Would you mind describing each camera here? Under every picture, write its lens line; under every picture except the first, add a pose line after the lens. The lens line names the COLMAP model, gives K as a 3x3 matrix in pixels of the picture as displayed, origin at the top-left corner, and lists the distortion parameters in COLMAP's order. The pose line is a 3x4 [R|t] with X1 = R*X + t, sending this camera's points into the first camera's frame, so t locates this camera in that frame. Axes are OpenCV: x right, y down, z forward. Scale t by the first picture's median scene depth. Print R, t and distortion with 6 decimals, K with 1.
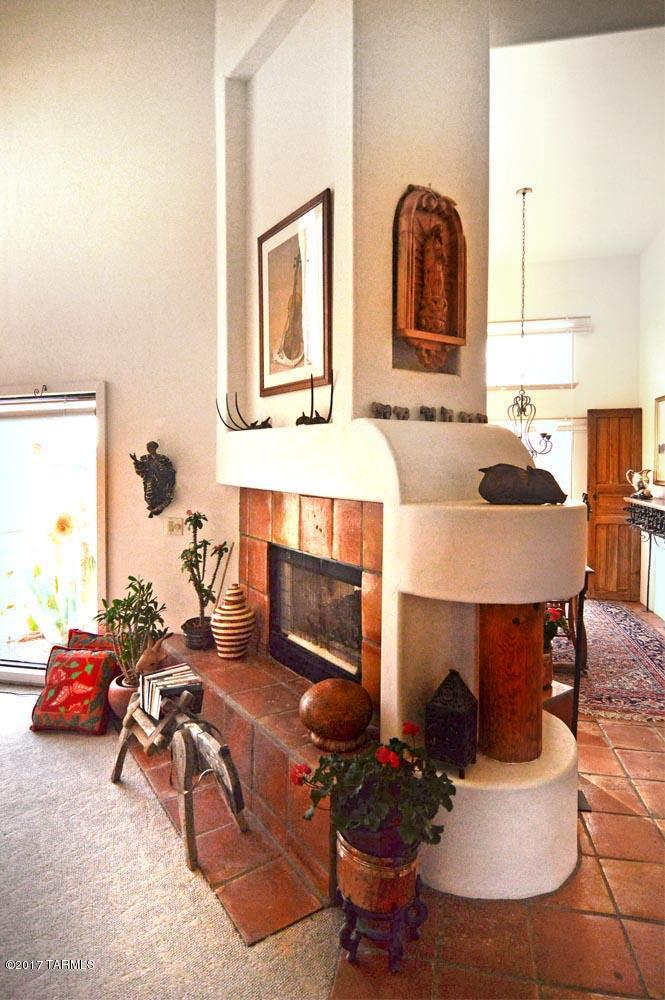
lens RADIAL K [[565.1, 0, 276.8], [0, 565.1, 479.9], [0, 0, 1]] dist [-0.016818, -0.000019]
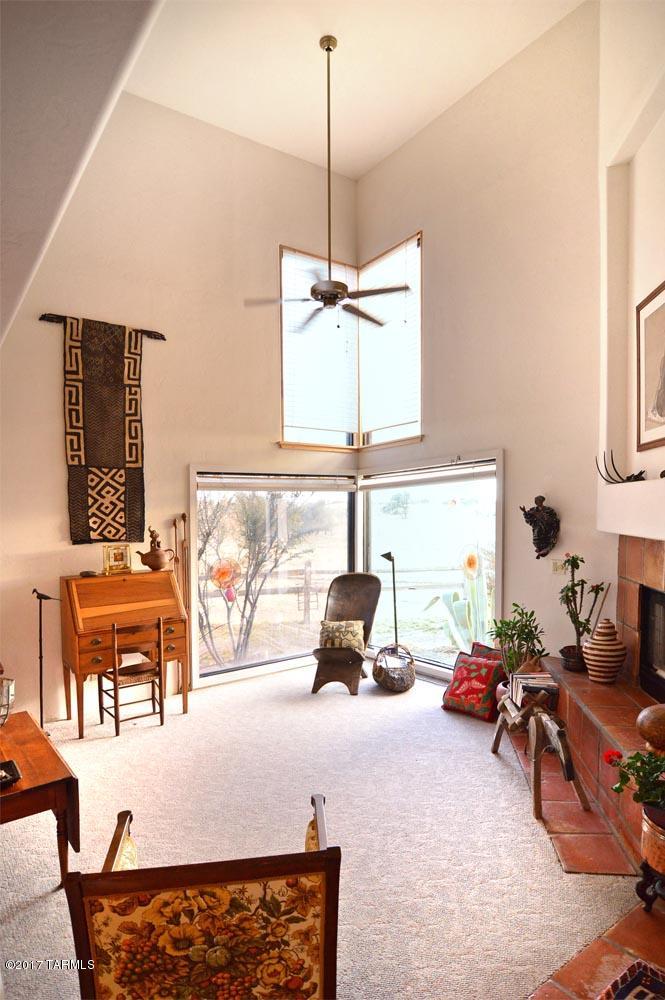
lens RADIAL K [[538.8, 0, 307.7], [0, 538.8, 580.9], [0, 0, 1]] dist [-0.014685, 0.000605]
pose [[0.752198, 0.066357, -0.655587, 0.177974], [-0.003762, 0.995333, 0.096428, 0.004592], [0.658926, -0.070066, 0.748937, -0.211303]]
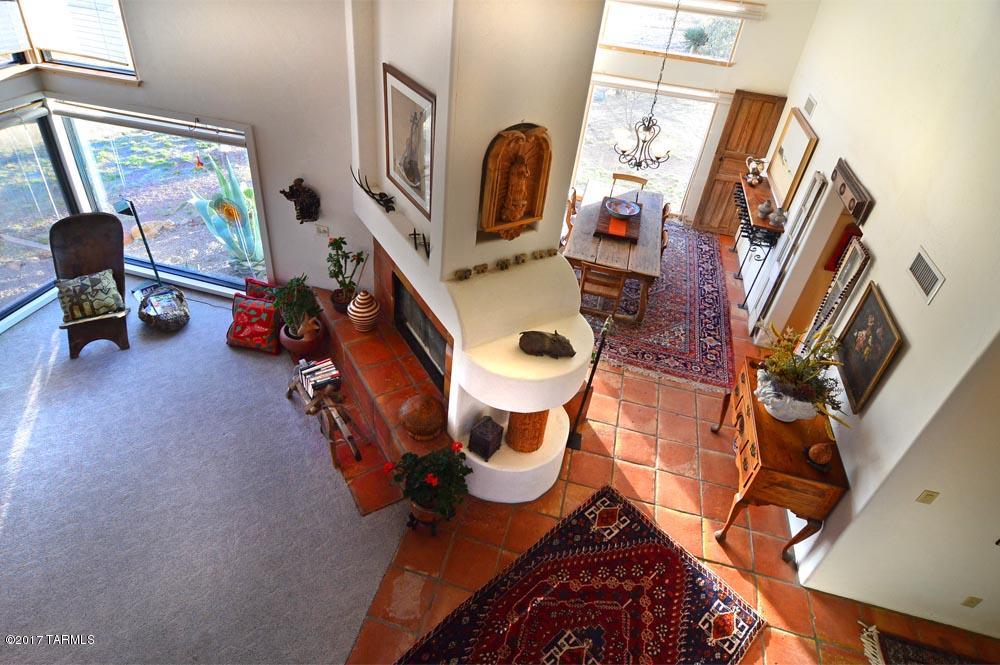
lens RADIAL K [[604.6, 0, 461.7], [0, 604.6, 276.6], [0, 0, 1]] dist [-0.023919, -0.002375]
pose [[0.995692, 0.088612, 0.027303, 0.102060], [-0.087543, 0.801353, 0.591752, -0.691790], [0.030557, -0.591593, 0.805658, -0.114648]]
